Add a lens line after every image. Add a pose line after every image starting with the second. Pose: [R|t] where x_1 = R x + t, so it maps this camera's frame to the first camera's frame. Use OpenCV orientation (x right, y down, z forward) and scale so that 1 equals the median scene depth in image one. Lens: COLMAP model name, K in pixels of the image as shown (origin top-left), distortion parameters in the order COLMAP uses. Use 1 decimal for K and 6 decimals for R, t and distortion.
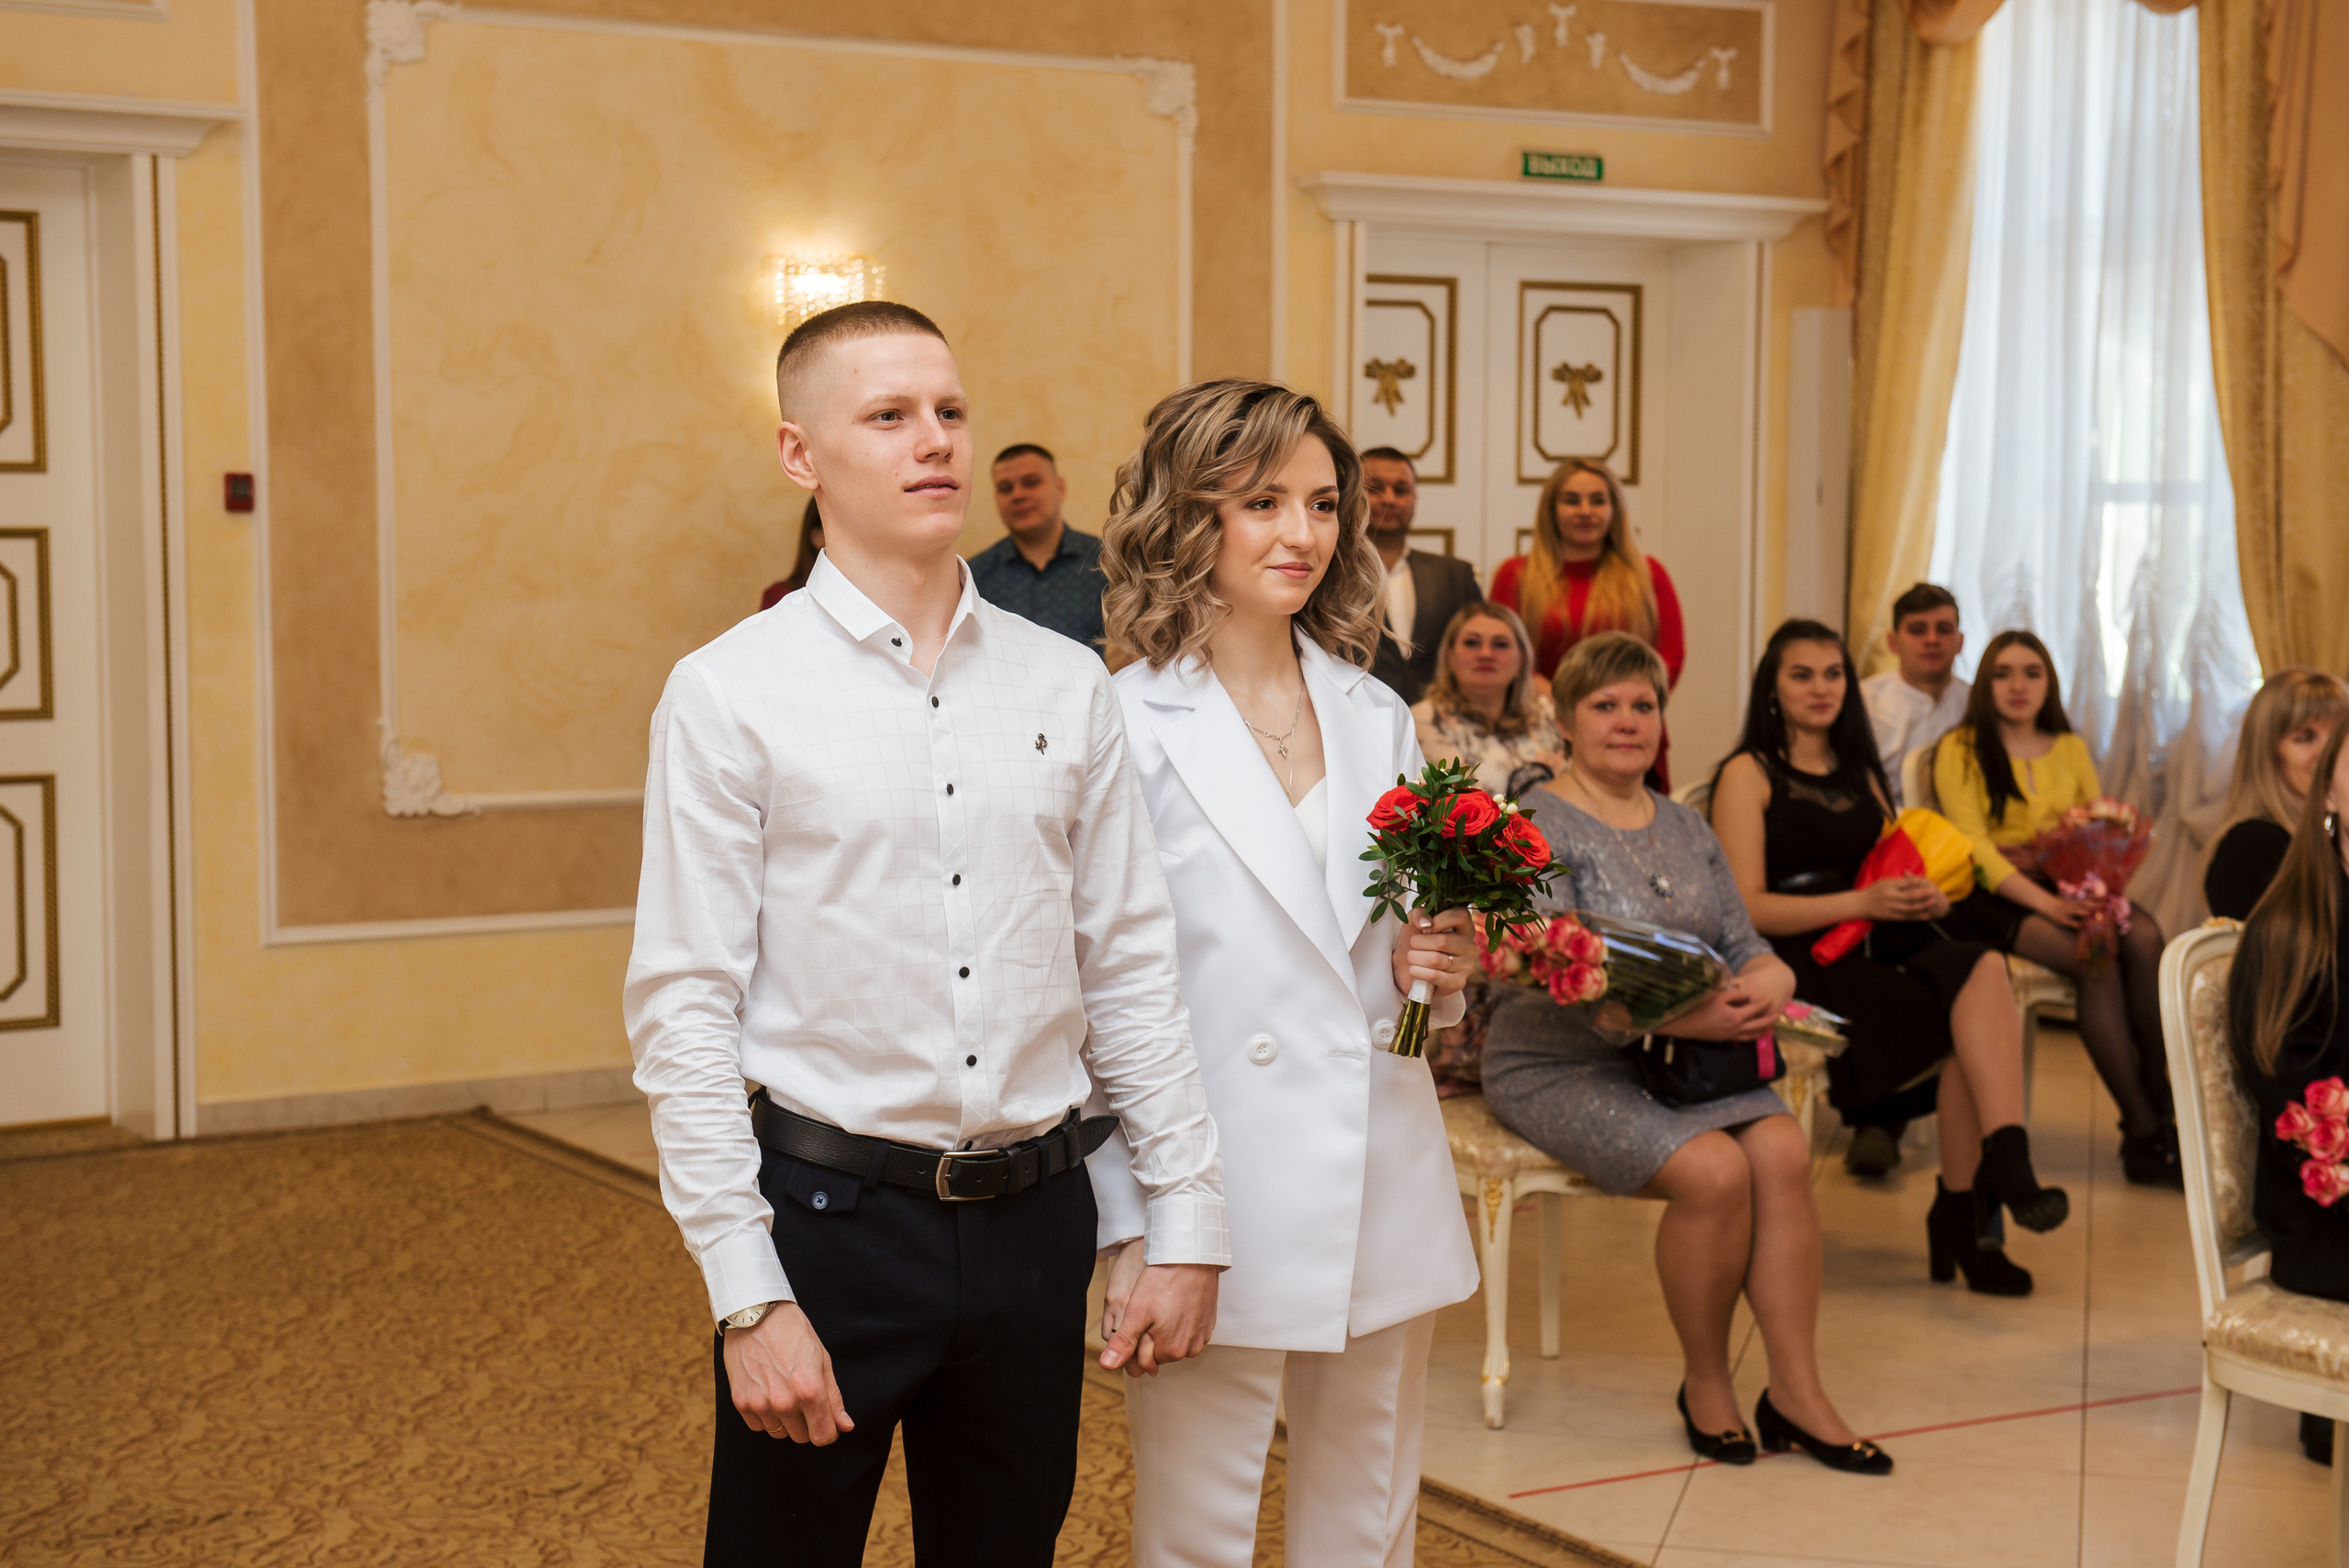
lens RADIAL K [[3080.7, 0, 1171.5], [0, 3080.7, 635.1], [0, 0, 1]] dist [0.029483, 0.077117]
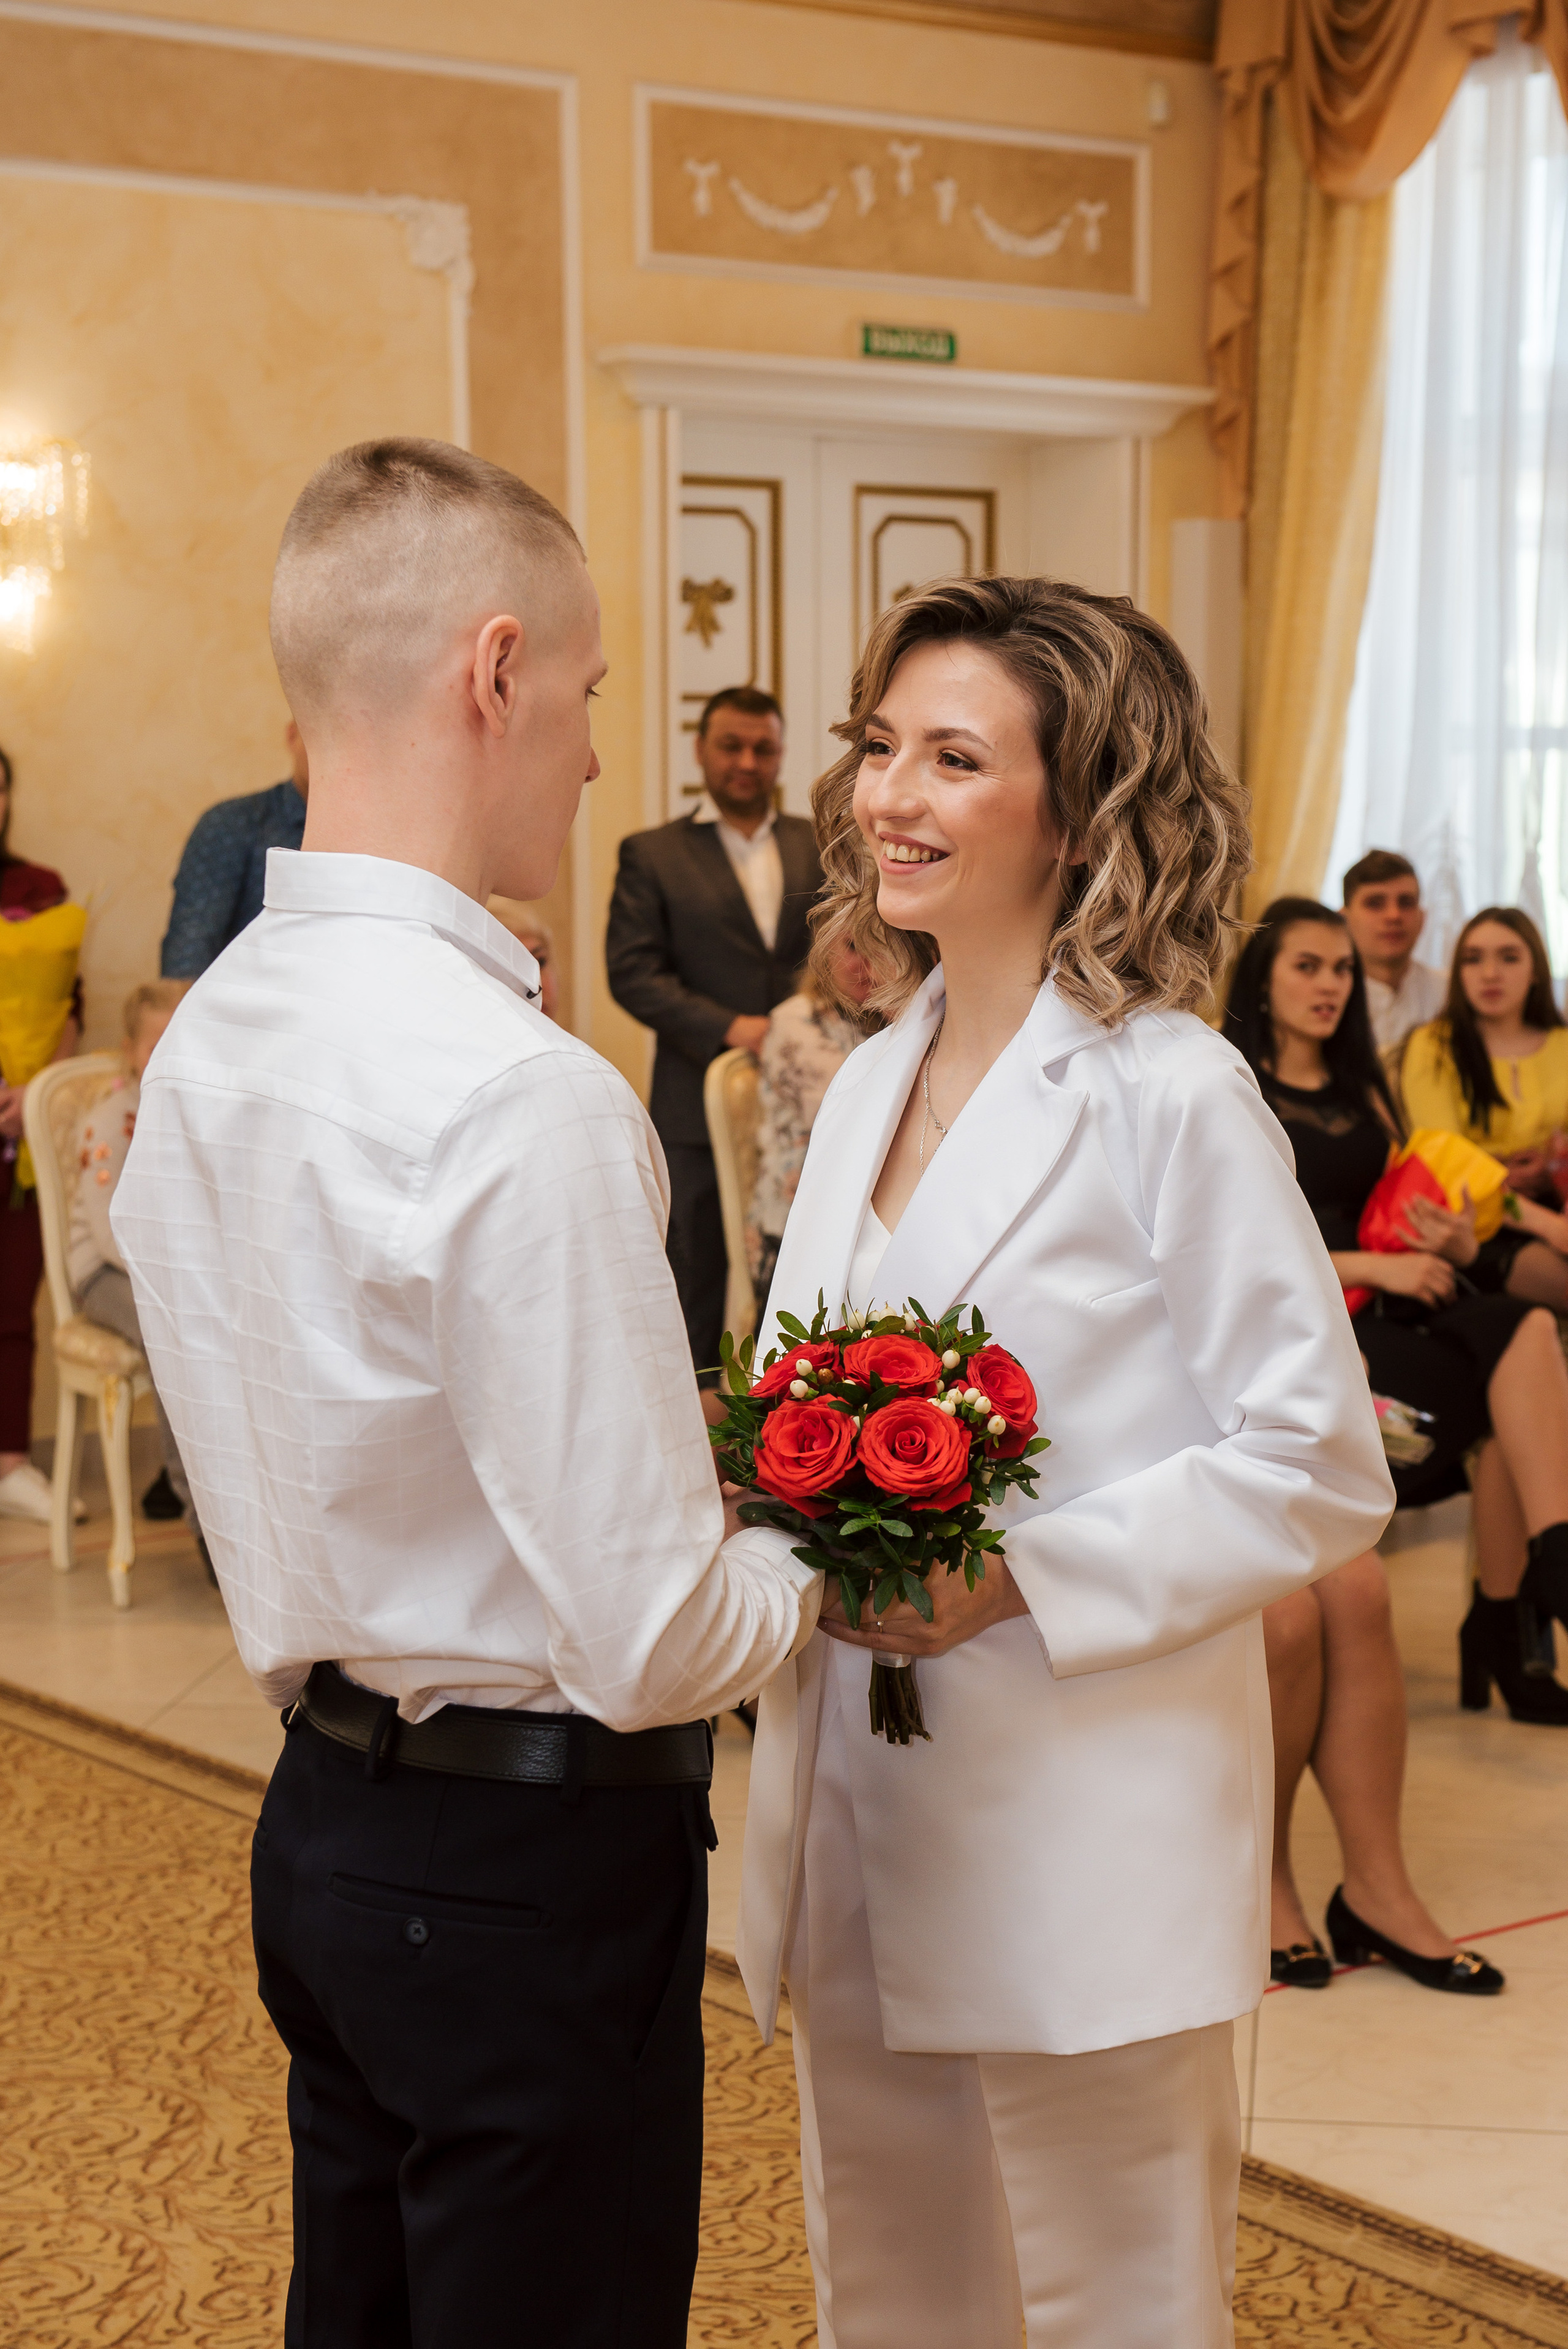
lens RADIAL K [[3080.4, 0, 692.4], [0, 3080.4, 1178.8], [0, 0, 1]] dist [0.029483, 0.077117]
pose [[0.991346, -0.022169, 0.129391, -0.043555], [0.009909, 0.995463, 0.094636, -0.007420], [-0.130902, -0.092535, 0.987067, 0.166727]]
